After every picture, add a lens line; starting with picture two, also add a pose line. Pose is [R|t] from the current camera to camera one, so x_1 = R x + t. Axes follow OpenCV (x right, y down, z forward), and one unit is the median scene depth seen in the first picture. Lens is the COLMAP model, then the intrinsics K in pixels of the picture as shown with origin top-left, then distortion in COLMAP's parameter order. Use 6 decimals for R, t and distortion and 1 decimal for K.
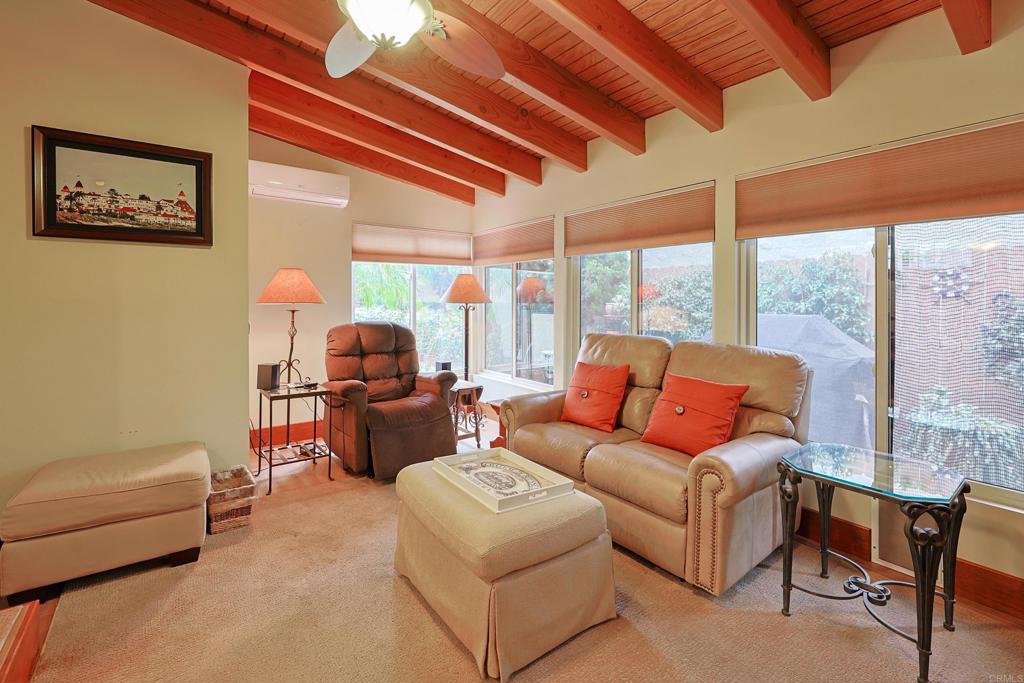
lens RADIAL K [[449.4, 0, 512.3], [0, 449.4, 305.0], [0, 0, 1]] dist [-0.001863, -0.000030]
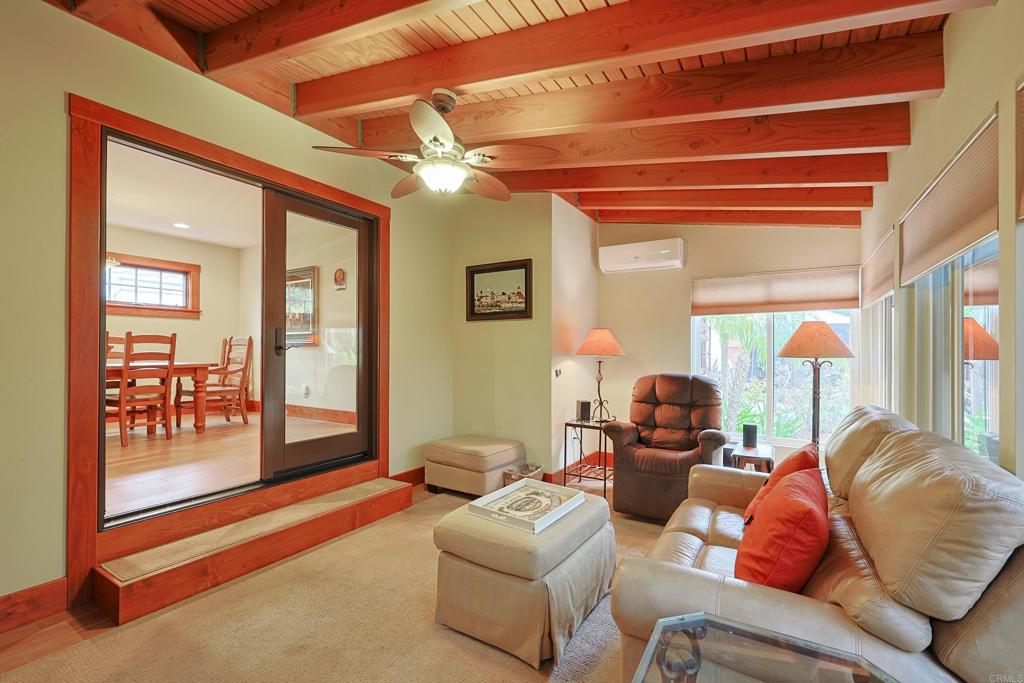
lens RADIAL K [[449.1, 0, 512.0], [0, 449.1, 352.2], [0, 0, 1]] dist [-0.000744, -0.000057]
pose [[0.365600, -0.000396, -0.930772, 0.756540], [-0.012859, 0.999902, -0.005477, -0.004354], [0.930683, 0.013971, 0.365559, 0.377766]]
